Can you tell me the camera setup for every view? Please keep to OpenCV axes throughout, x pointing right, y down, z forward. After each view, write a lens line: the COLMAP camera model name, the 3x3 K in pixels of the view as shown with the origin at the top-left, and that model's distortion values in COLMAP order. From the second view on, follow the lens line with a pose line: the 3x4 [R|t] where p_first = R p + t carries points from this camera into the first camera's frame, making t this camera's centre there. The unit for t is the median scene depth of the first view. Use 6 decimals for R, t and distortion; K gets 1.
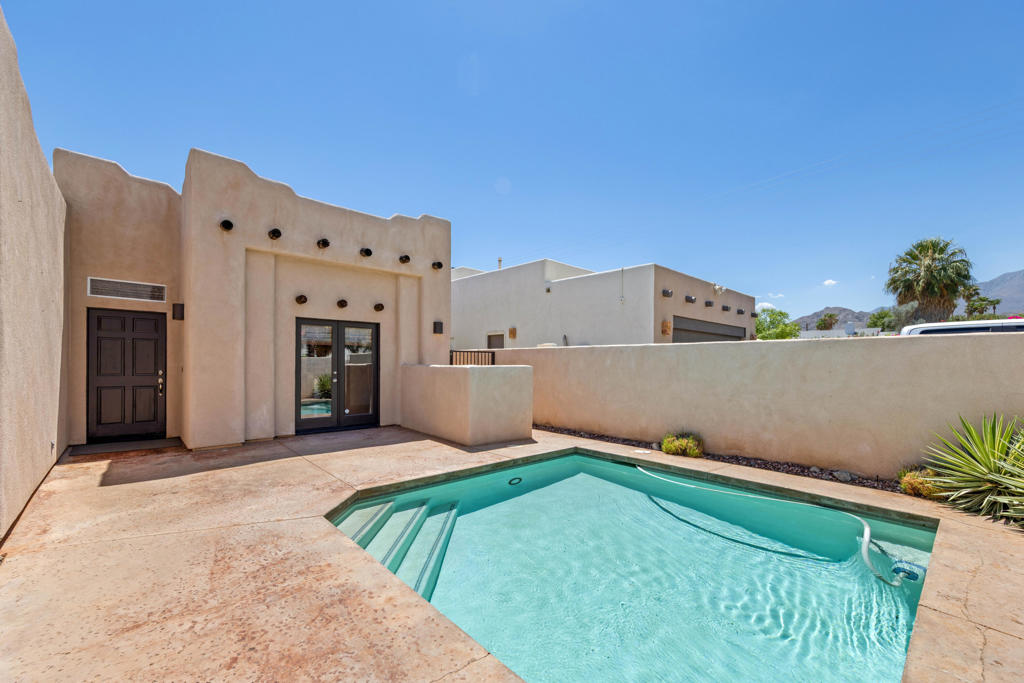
lens RADIAL K [[403.2, 0, 500.5], [0, 403.2, 358.8], [0, 0, 1]] dist [0.001381, 0.000218]
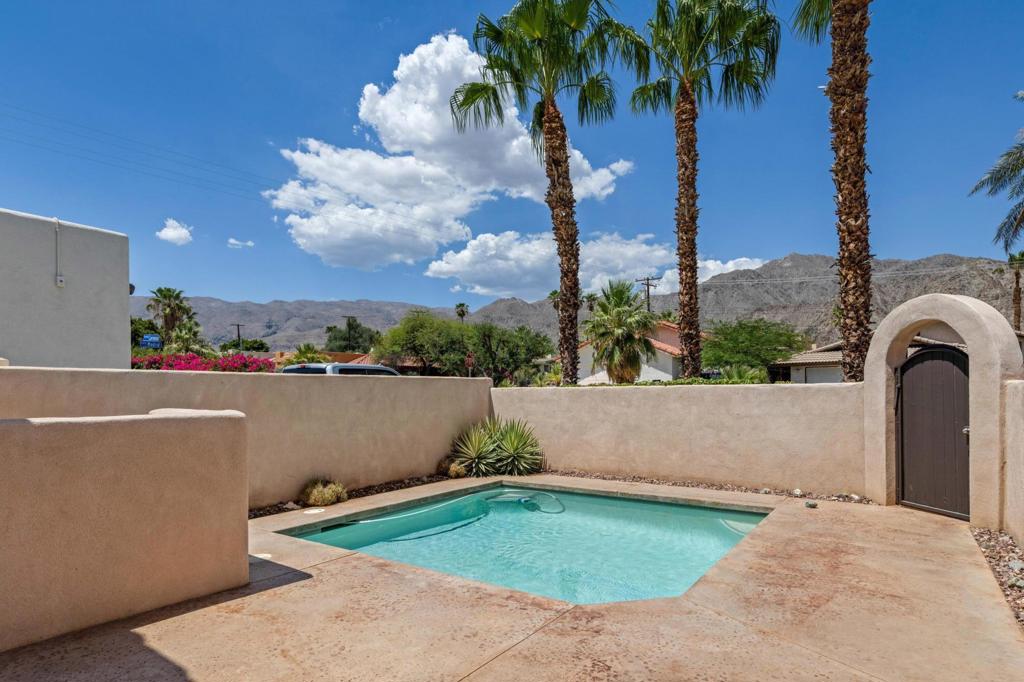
lens RADIAL K [[549.7, 0, 511.2], [0, 549.7, 342.5], [0, 0, 1]] dist [-0.003553, -0.000520]
pose [[-0.203964, 0.079076, 0.975780, -1.563279], [-0.000304, 0.996727, -0.080837, -0.025985], [-0.978978, -0.016784, -0.203273, 1.650578]]
